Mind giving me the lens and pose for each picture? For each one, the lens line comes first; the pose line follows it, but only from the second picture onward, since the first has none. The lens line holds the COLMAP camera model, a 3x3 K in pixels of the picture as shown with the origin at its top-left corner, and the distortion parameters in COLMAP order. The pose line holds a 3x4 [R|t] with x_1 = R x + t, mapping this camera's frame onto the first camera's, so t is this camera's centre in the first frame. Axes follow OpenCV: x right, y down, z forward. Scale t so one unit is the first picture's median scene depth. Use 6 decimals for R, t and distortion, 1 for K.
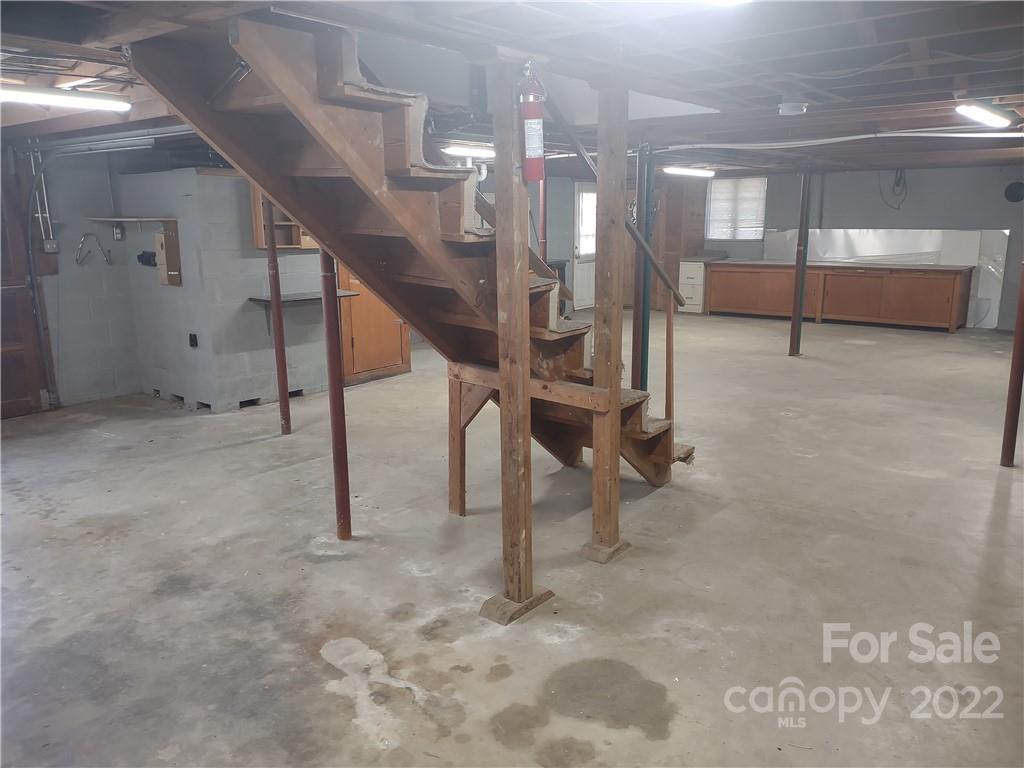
lens RADIAL K [[757.3, 0, 505.4], [0, 757.3, 380.8], [0, 0, 1]] dist [0.077533, -0.110398]
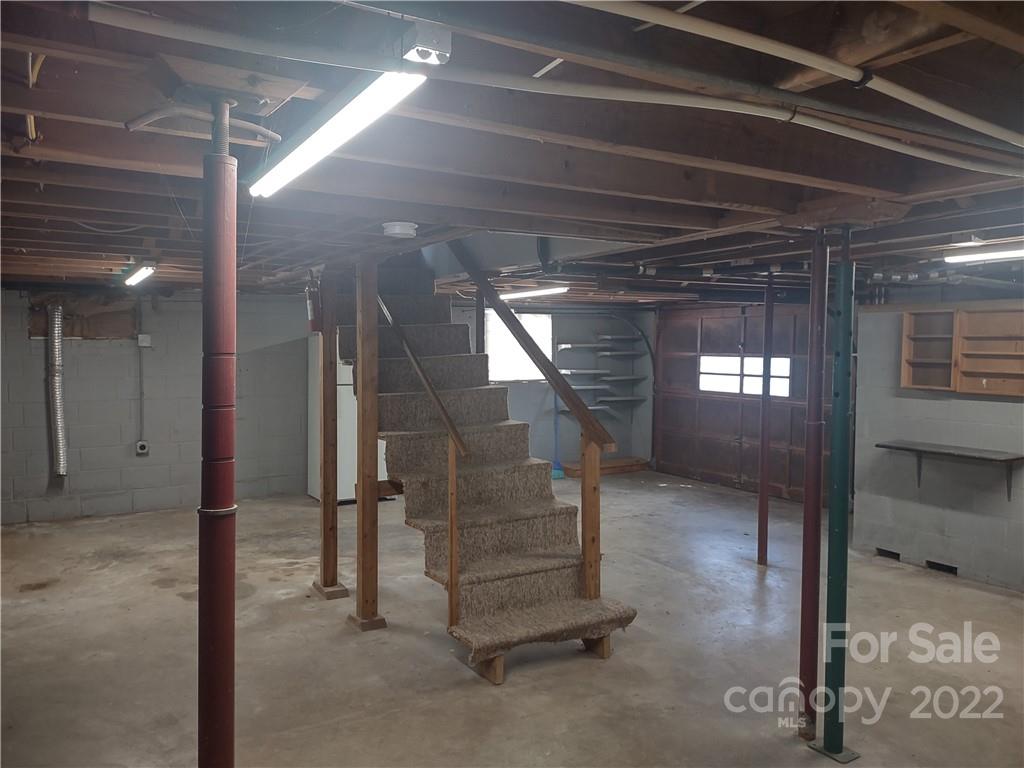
lens RADIAL K [[757.3, 0, 505.4], [0, 757.3, 380.8], [0, 0, 1]] dist [0.077533, -0.110398]
pose [[-0.332380, 0.040923, -0.942257, 1.259886], [-0.203323, 0.972457, 0.113957, -0.348454], [0.920969, 0.229460, -0.314905, 1.608564]]
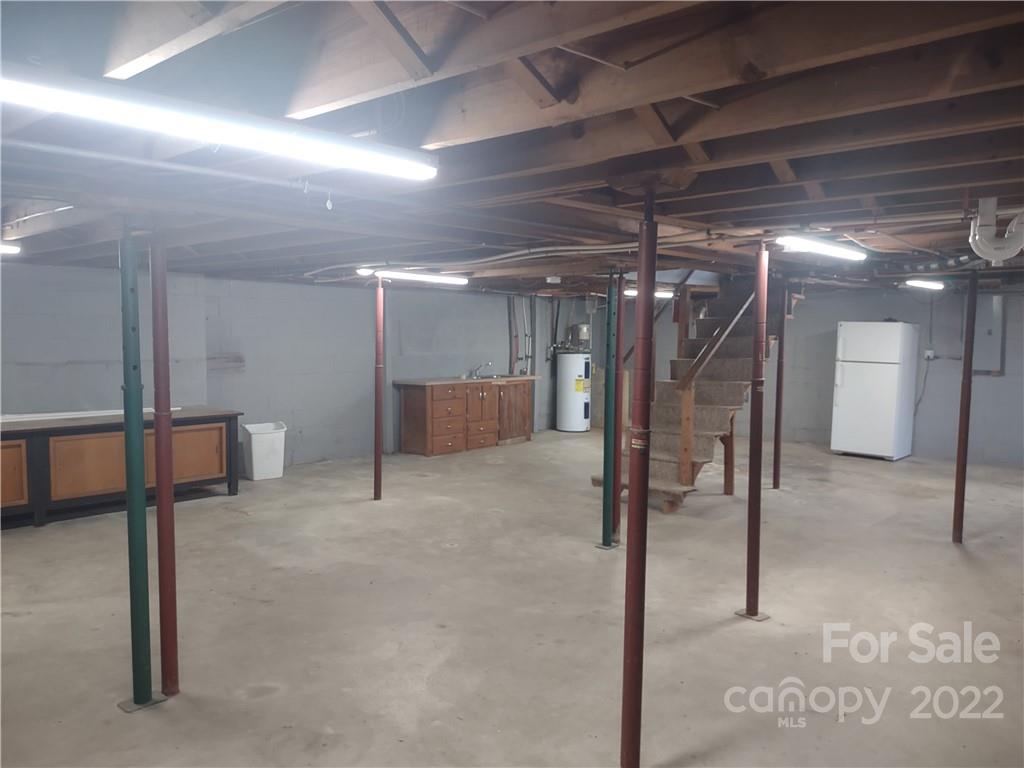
lens RADIAL K [[756.6, 0, 512.0], [0, 756.6, 384.0], [0, 0, 1]] dist [0.062849, -0.077681]
pose [[-0.999693, -0.008515, 0.023257, 0.506133], [-0.001599, 0.959282, 0.282447, -0.711456], [-0.024715, 0.282323, -0.959001, 3.256854]]
